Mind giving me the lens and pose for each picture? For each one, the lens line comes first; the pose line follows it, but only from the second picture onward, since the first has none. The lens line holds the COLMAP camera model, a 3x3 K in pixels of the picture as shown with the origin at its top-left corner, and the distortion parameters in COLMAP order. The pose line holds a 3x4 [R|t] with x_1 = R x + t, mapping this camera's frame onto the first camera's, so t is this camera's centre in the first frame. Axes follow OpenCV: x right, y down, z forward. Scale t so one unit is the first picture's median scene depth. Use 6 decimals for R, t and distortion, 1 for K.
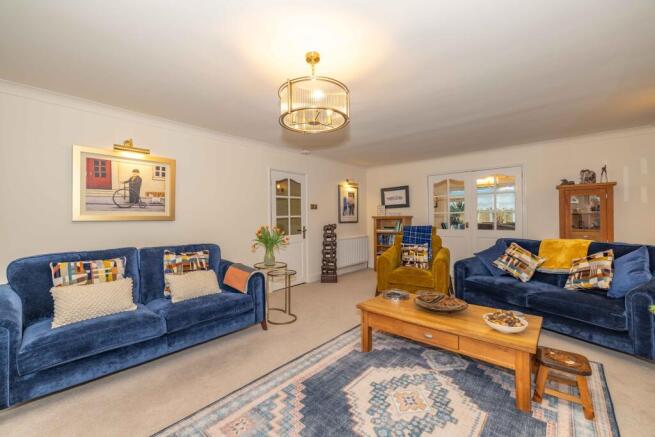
lens RADIAL K [[273.3, 0, 327.5], [0, 273.3, 218.5], [0, 0, 1]] dist [0.016059, 0.000011]
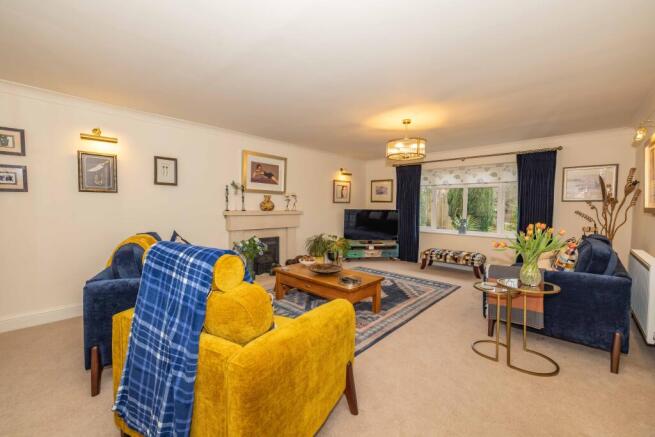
lens RADIAL K [[273.3, 0, 327.5], [0, 273.3, 218.5], [0, 0, 1]] dist [0.016059, 0.000011]
pose [[-0.999641, -0.000645, 0.026788, 0.425032], [0.000352, 0.999308, 0.037183, -0.009605], [-0.026793, 0.037179, -0.998949, 2.865761]]
